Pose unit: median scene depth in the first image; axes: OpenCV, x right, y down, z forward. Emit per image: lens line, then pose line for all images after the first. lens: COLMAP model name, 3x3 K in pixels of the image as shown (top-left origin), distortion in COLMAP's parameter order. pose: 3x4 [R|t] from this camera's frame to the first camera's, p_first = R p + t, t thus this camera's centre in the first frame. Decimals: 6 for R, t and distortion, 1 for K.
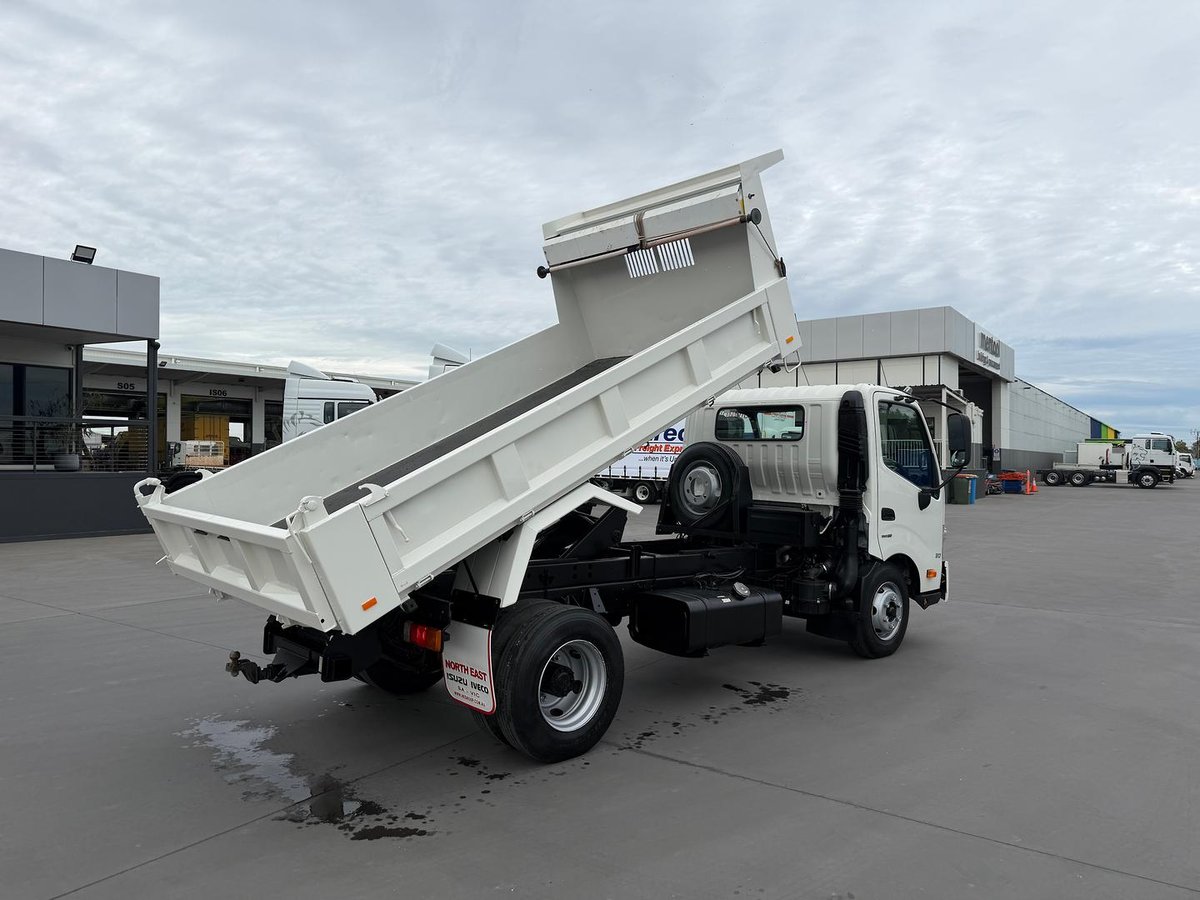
lens RADIAL K [[849.8, 0, 599.7], [0, 849.8, 440.7], [0, 0, 1]] dist [0.043796, -0.054714]
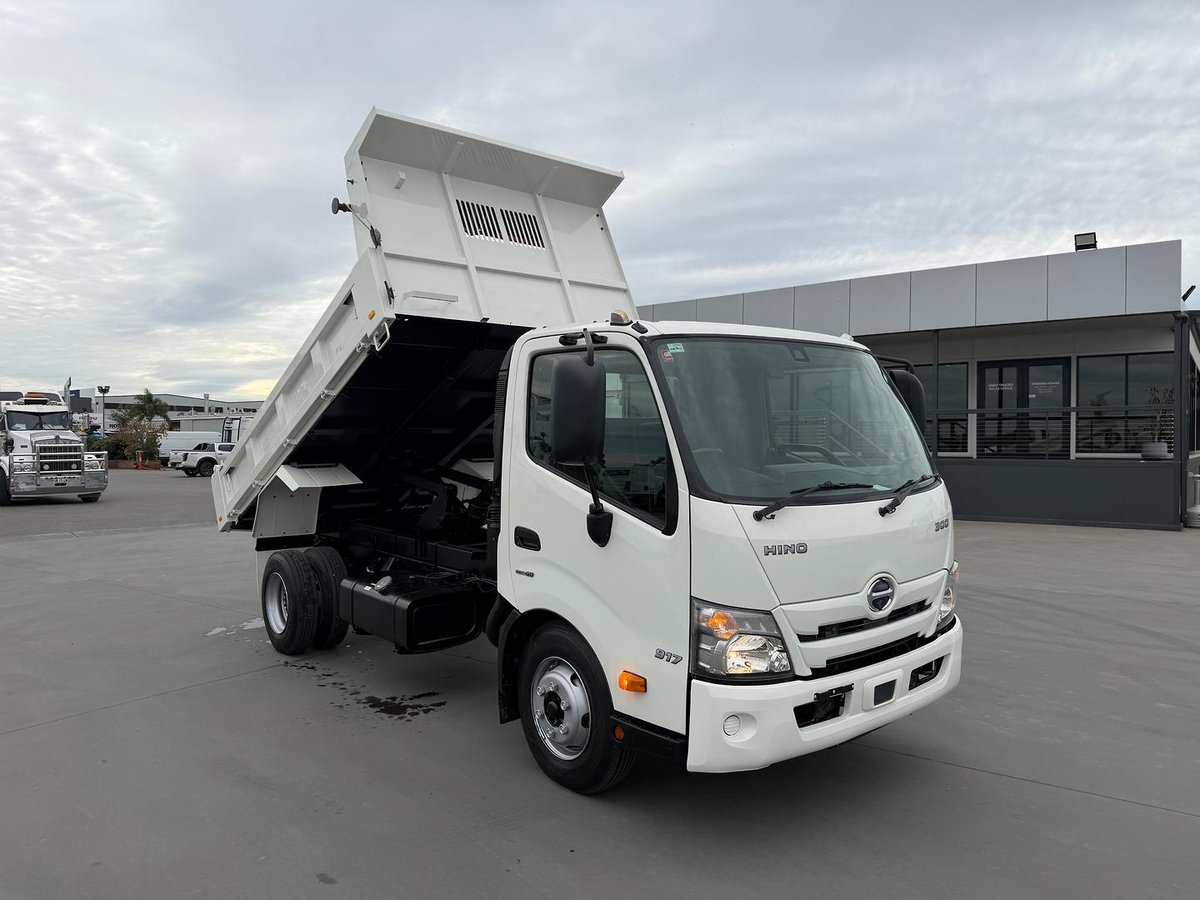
lens RADIAL K [[849.8, 0, 583.8], [0, 849.8, 450.7], [0, 0, 1]] dist [0.043796, -0.054714]
pose [[-0.027209, 0.002106, -0.999628, 0.748997], [0.021940, 0.999758, 0.001509, 0.020369], [0.999389, -0.021890, -0.027248, 0.798734]]
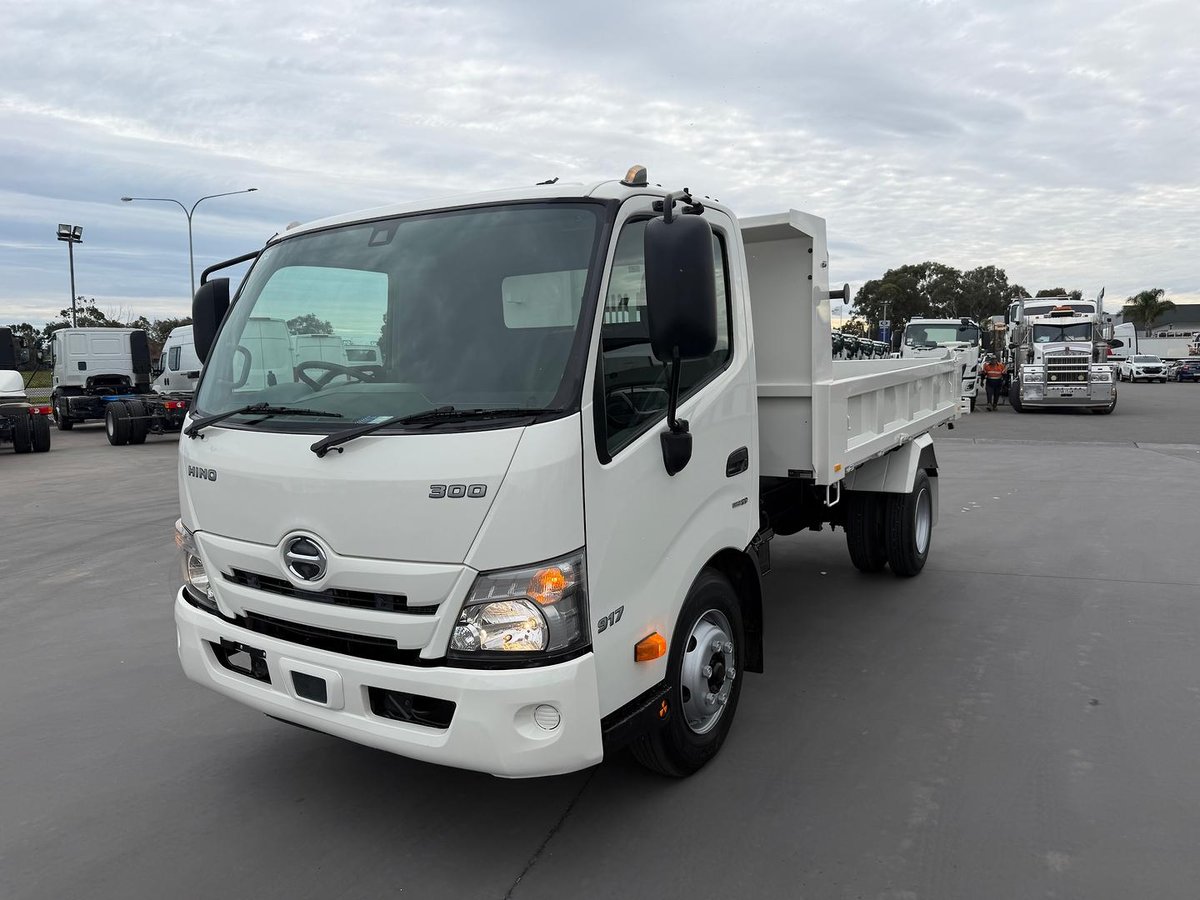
lens RADIAL K [[849.8, 0, 603.6], [0, 849.8, 422.5], [0, 0, 1]] dist [0.043796, -0.054714]
pose [[-0.961757, 0.025837, -0.272682, 0.291344], [0.013361, 0.998781, 0.047509, 0.031229], [0.273577, 0.042049, -0.960930, 1.277727]]
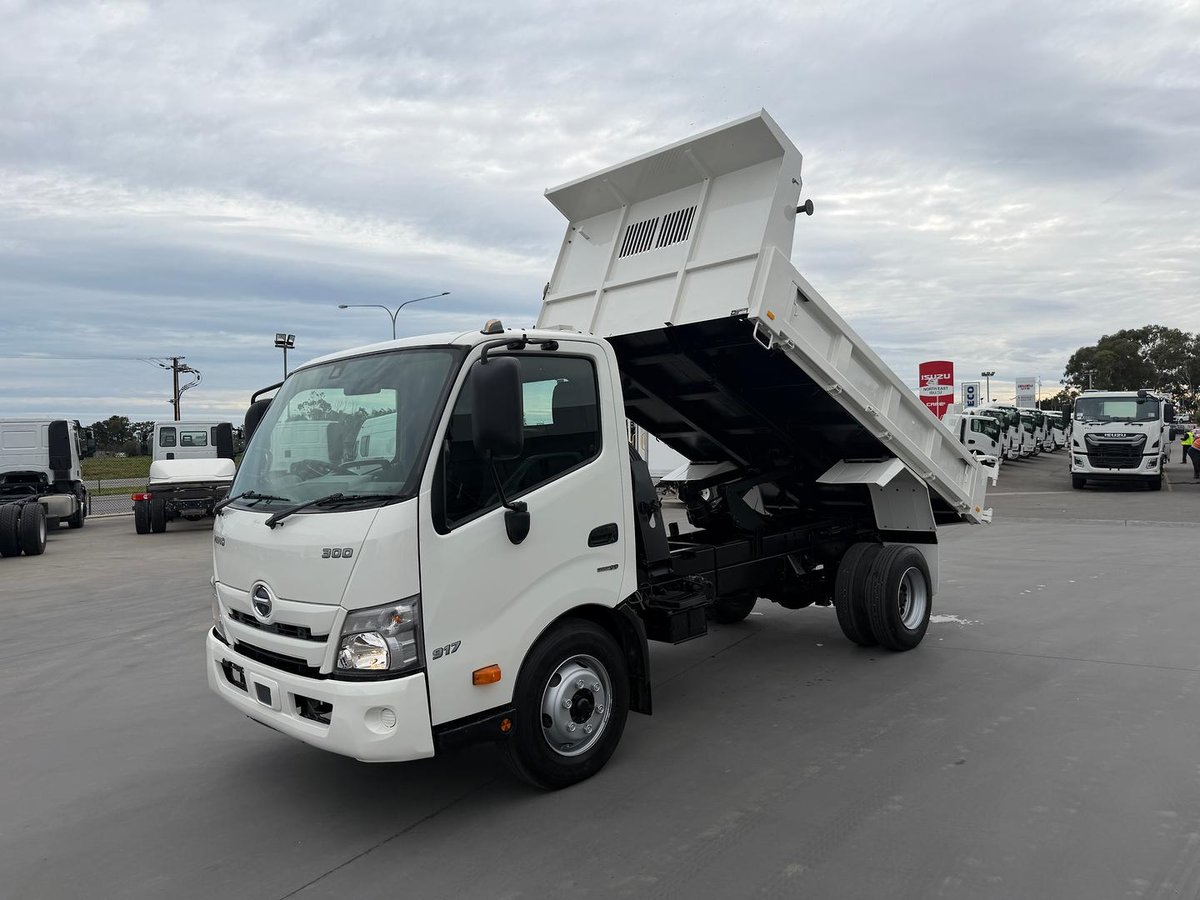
lens RADIAL K [[849.8, 0, 606.9], [0, 849.8, 443.8], [0, 0, 1]] dist [0.043796, -0.054714]
pose [[-0.998120, 0.021531, -0.057390, 0.152160], [0.022956, 0.999442, -0.024280, 0.027857], [0.056835, -0.025552, -0.998057, 1.408077]]
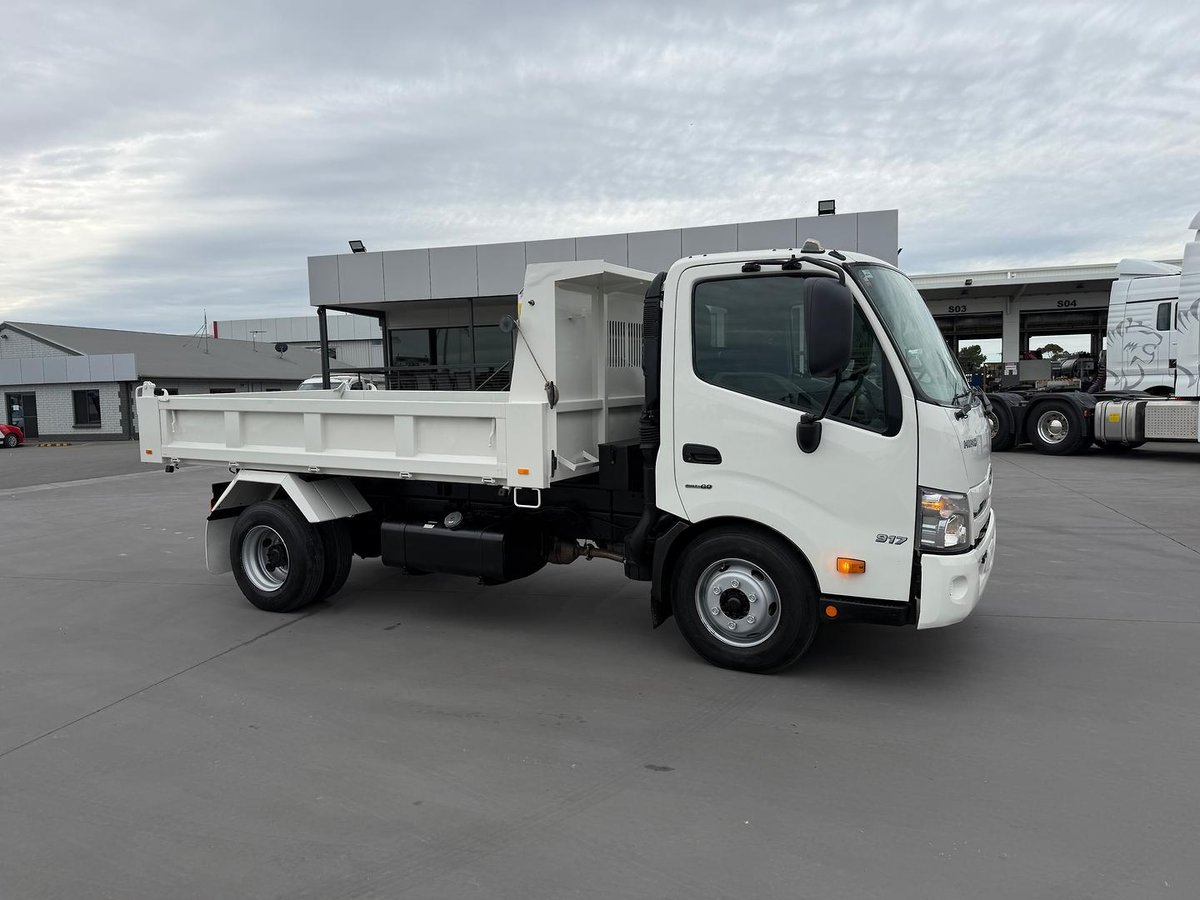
lens RADIAL K [[849.8, 0, 599.9], [0, 849.8, 450.0], [0, 0, 1]] dist [0.043796, -0.054714]
pose [[0.326780, 0.048965, -0.943831, 0.741814], [0.050555, 0.996322, 0.069192, 0.027042], [0.943747, -0.070326, 0.323103, 0.569599]]
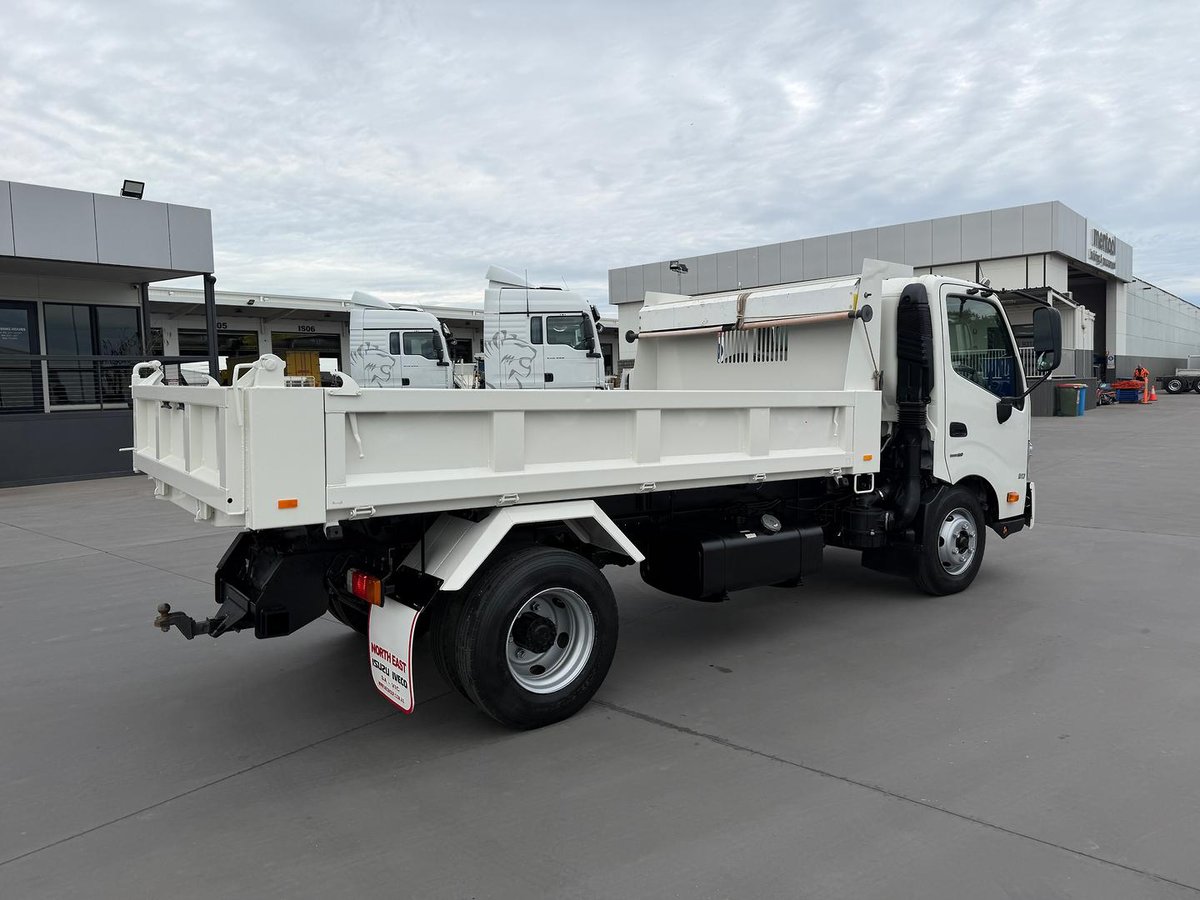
lens RADIAL K [[849.8, 0, 604.5], [0, 849.8, 431.4], [0, 0, 1]] dist [0.043796, -0.054714]
pose [[0.994307, -0.026615, -0.103172, 0.061061], [0.034447, 0.996597, 0.074888, 0.009915], [0.100827, -0.078016, 0.991840, 0.097164]]
